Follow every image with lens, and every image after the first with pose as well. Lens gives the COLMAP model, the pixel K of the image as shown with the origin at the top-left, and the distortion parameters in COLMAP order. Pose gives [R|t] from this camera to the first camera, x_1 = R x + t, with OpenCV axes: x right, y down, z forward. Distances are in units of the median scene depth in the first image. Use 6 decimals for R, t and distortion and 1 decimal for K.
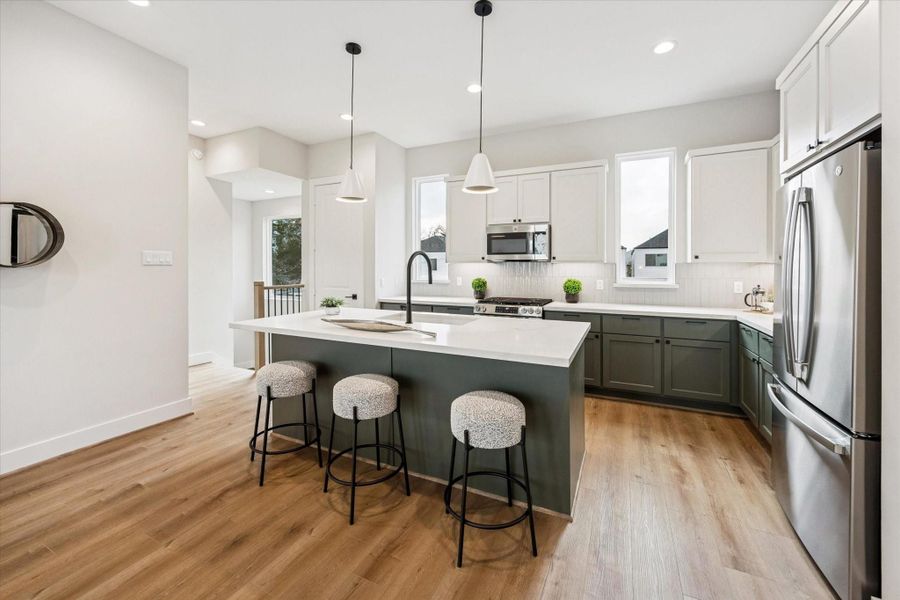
lens RADIAL K [[351.8, 0, 454.1], [0, 351.8, 268.8], [0, 0, 1]] dist [0.000542, 0.000019]
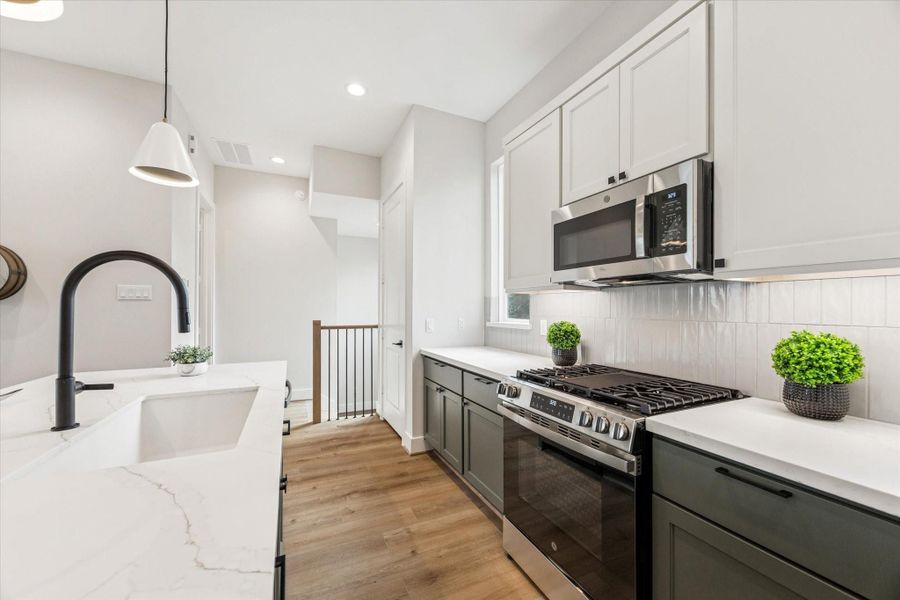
lens RADIAL K [[349.1, 0, 445.7], [0, 349.1, 306.9], [0, 0, 1]] dist [0.003536, -0.001328]
pose [[0.755389, -0.006111, -0.655248, 0.286407], [-0.000706, 0.999948, -0.010139, 0.011478], [0.655276, 0.008122, 0.755346, 0.572553]]
